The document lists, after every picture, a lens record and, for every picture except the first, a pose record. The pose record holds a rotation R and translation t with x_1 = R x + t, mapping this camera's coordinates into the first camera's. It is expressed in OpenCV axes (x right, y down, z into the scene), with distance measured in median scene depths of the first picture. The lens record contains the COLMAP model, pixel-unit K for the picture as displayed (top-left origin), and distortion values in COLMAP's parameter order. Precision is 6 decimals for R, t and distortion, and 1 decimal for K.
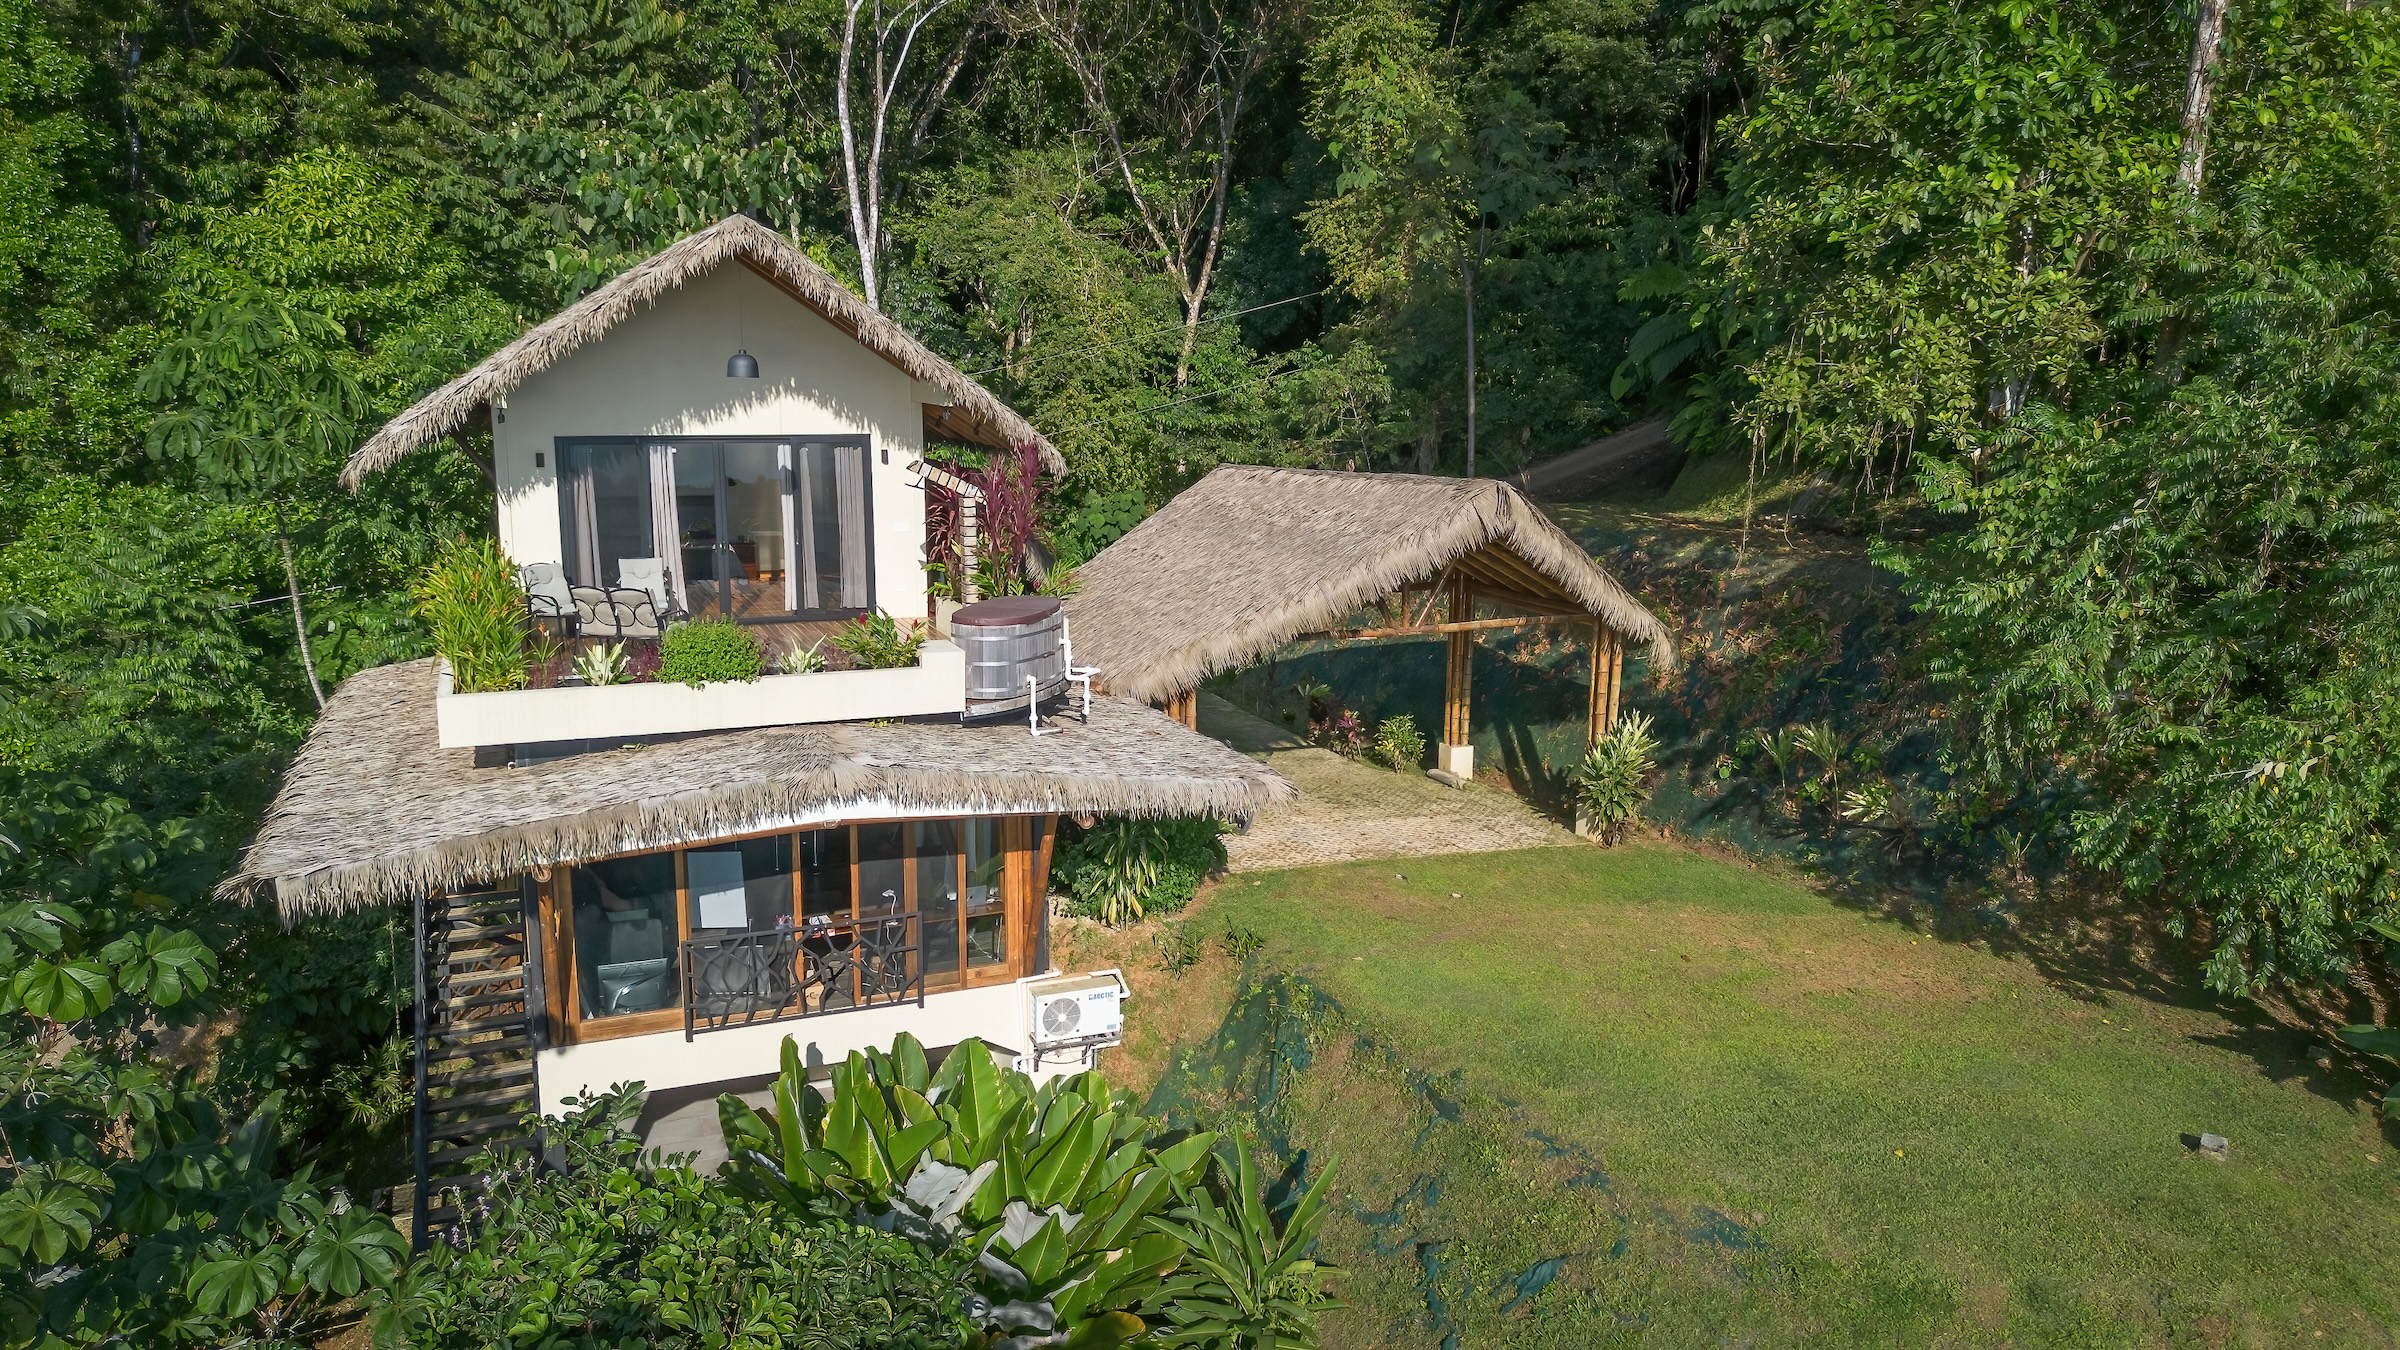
lens RADIAL K [[1728.5, 0, 1200.0], [0, 1728.5, 675.0], [0, 0, 1]] dist [0.112537, -0.167471]
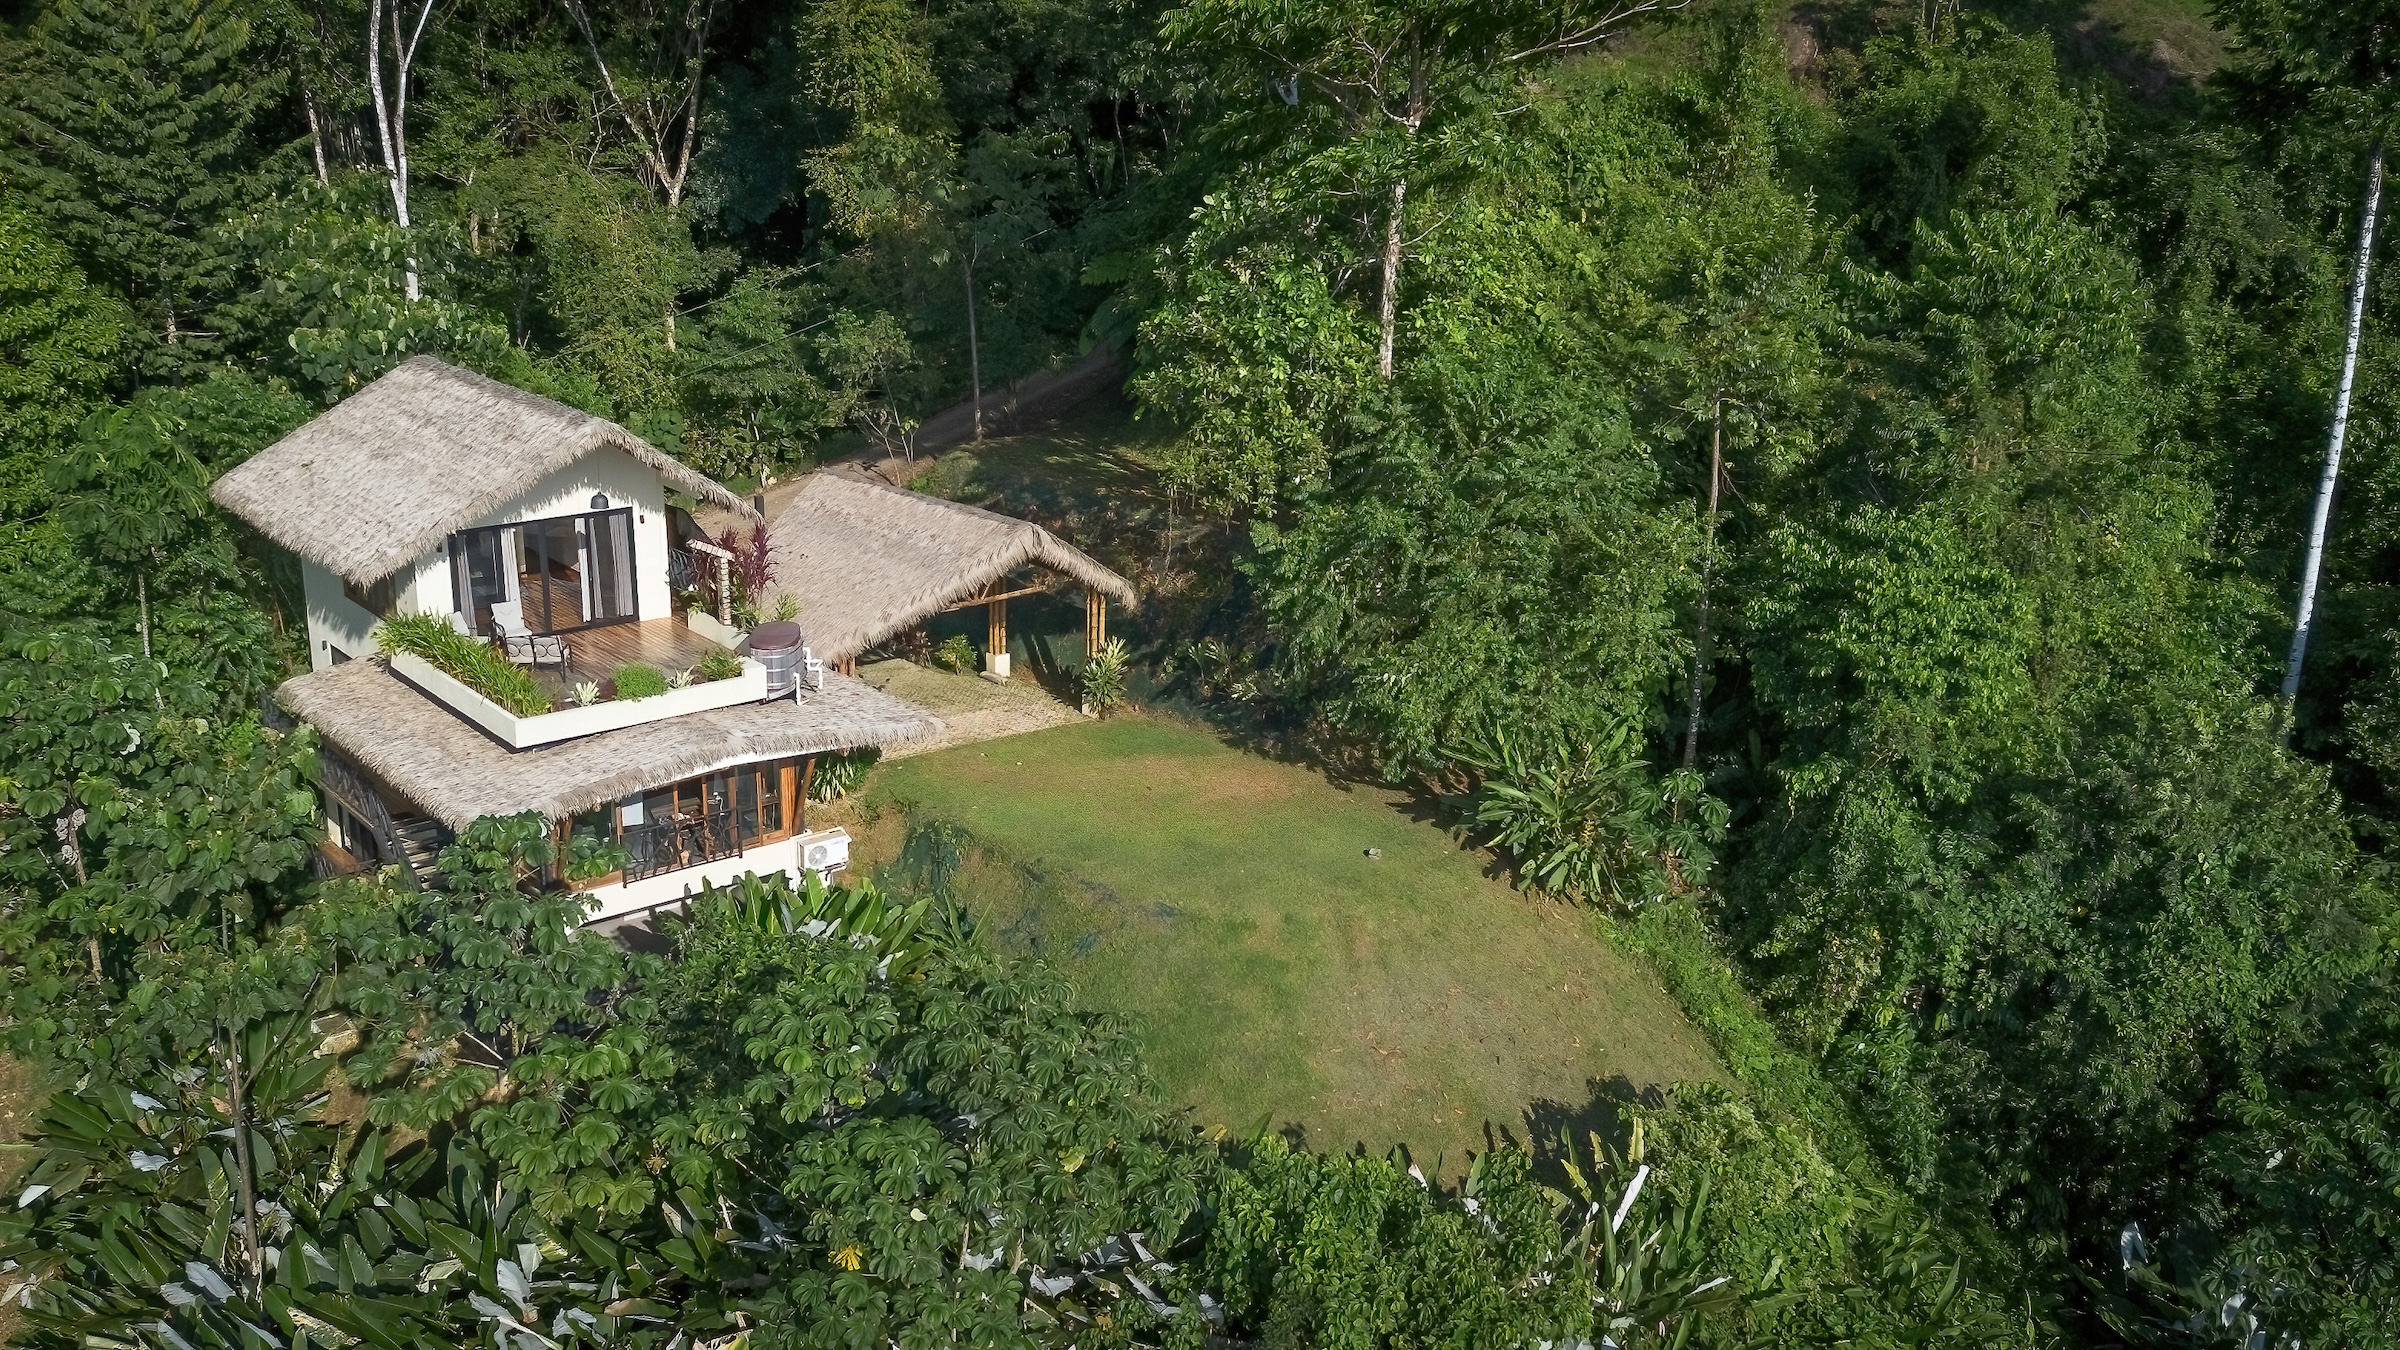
lens RADIAL K [[1728.5, 0, 1200.0], [0, 1728.5, 675.0], [0, 0, 1]] dist [0.112537, -0.167471]
pose [[0.954202, -0.073124, 0.290089, -0.174555], [0.044193, 0.993483, 0.105066, -0.133548], [-0.295881, -0.087434, 0.951215, -0.676910]]
